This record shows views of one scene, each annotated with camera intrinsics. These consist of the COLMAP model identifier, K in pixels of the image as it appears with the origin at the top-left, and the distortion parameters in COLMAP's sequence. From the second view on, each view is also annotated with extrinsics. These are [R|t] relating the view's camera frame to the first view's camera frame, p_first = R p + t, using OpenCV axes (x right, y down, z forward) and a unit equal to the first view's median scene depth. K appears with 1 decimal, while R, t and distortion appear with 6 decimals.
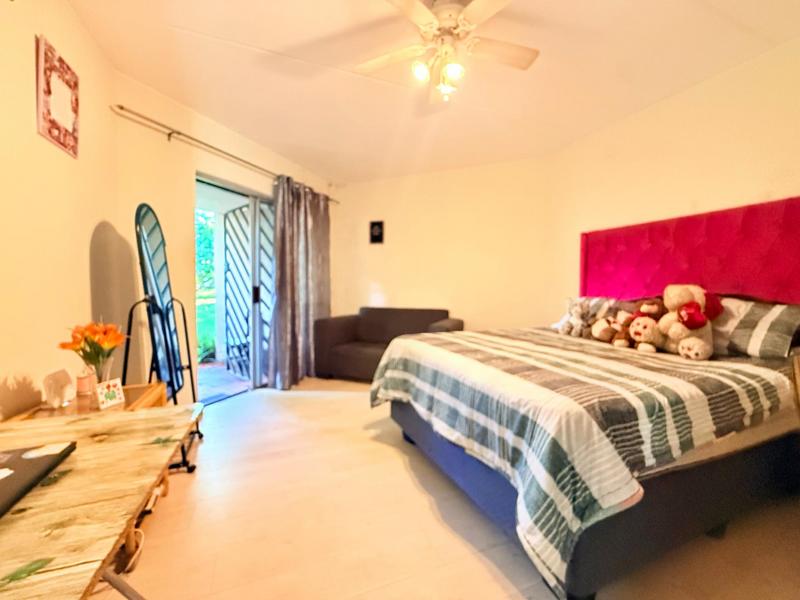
lens RADIAL K [[320.5, 0, 396.2], [0, 320.5, 299.6], [0, 0, 1]] dist [-0.000125, -0.000064]
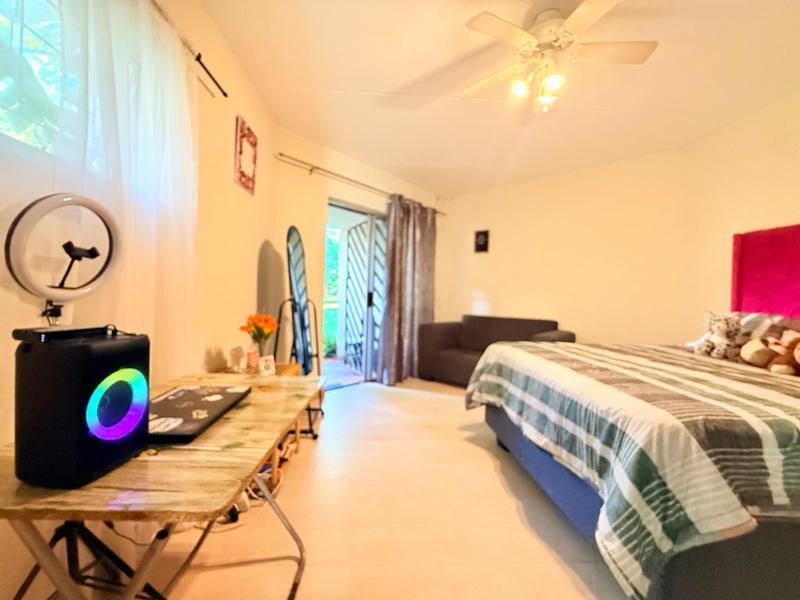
lens RADIAL K [[320.5, 0, 397.8], [0, 320.5, 299.8], [0, 0, 1]] dist [-0.000125, -0.000064]
pose [[0.945148, 0.026603, -0.325558, 0.052328], [-0.036266, 0.999062, -0.023645, 0.017436], [0.324624, 0.034155, 0.945226, -0.086832]]
